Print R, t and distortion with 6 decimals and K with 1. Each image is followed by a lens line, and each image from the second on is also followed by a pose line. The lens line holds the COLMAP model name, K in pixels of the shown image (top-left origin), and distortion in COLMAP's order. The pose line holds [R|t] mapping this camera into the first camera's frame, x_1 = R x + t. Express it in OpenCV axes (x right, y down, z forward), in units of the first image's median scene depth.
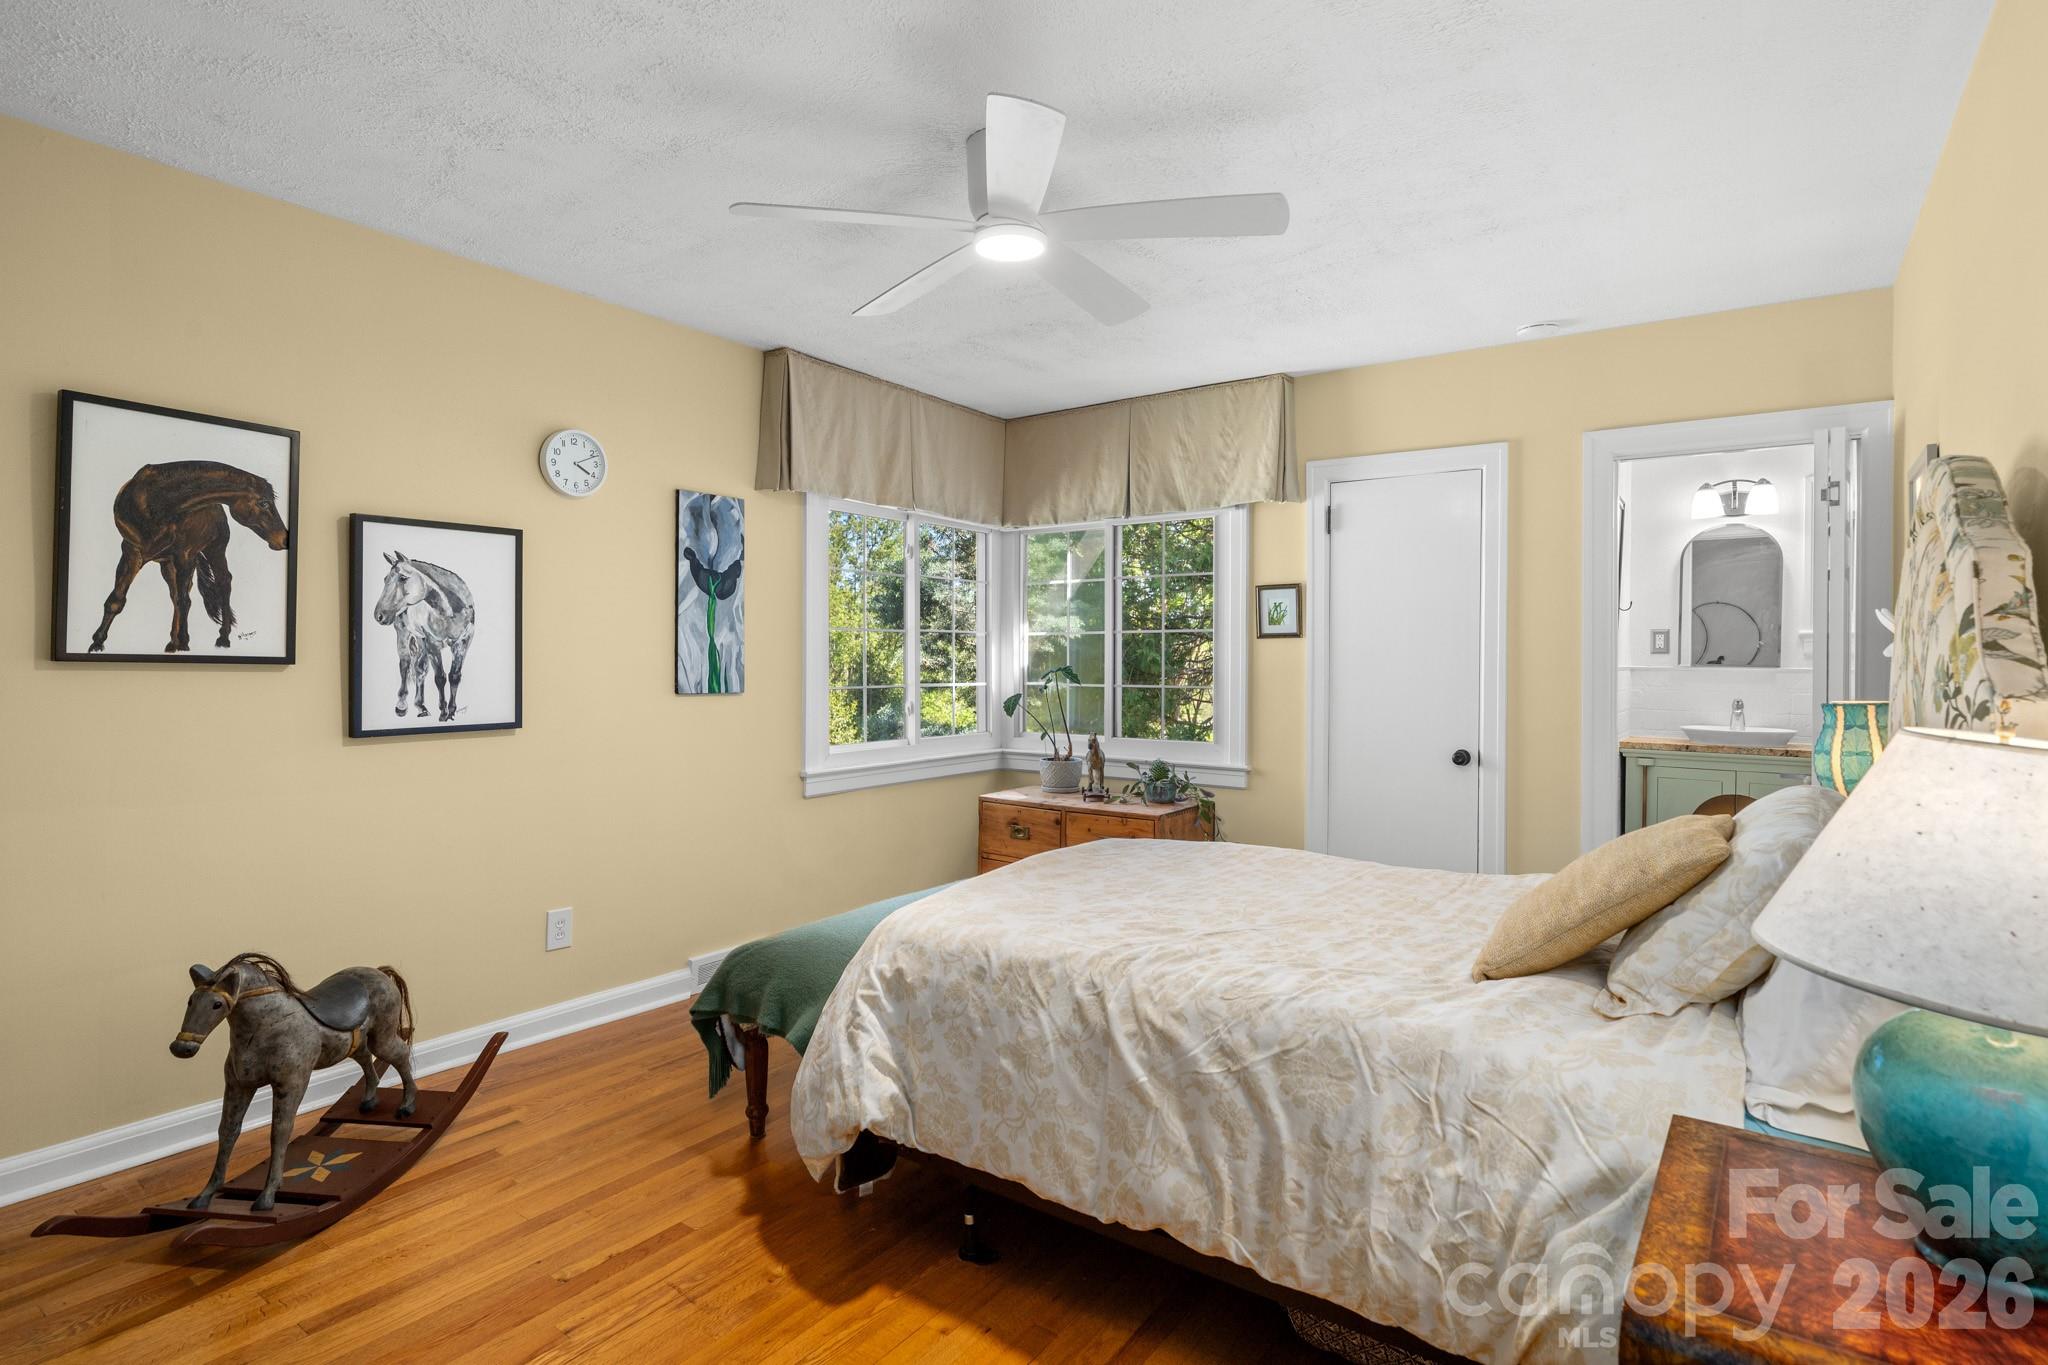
lens RADIAL K [[1056.0, 0, 1024.0], [0, 1056.0, 682.5], [0, 0, 1]] dist [-0.001632, -0.000286]
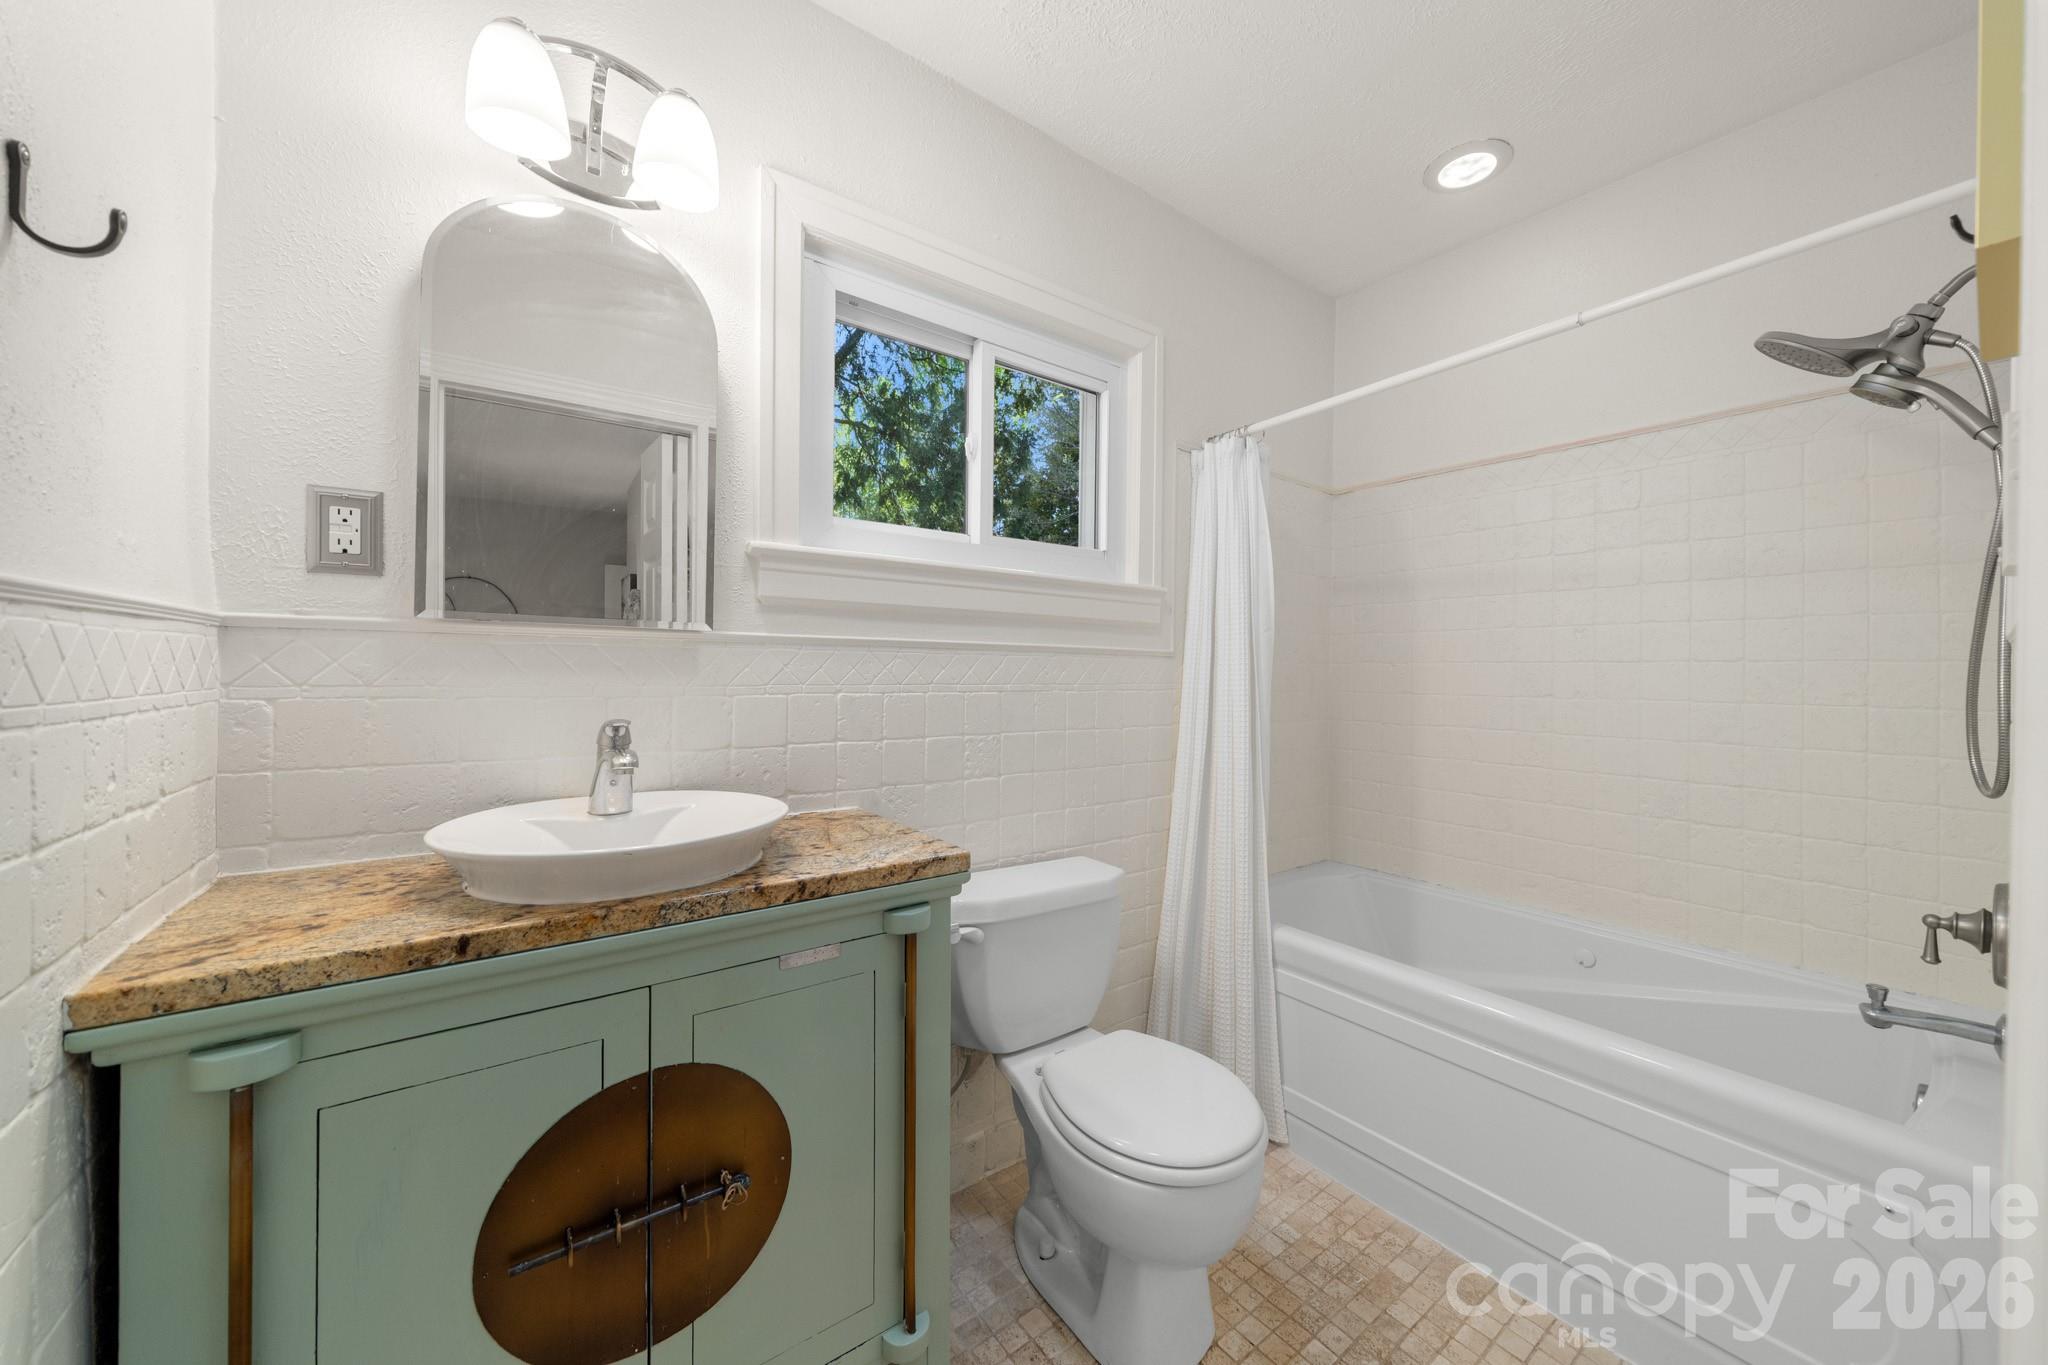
lens RADIAL K [[731.5, 0, 1024.0], [0, 731.5, 682.5], [0, 0, 1]] dist [-0.000615, -0.000107]
pose [[0.314014, -0.009603, 0.949370, 0.496050], [0.004905, 0.999952, 0.008492, 0.001650], [-0.949406, 0.001990, 0.314046, 0.802271]]
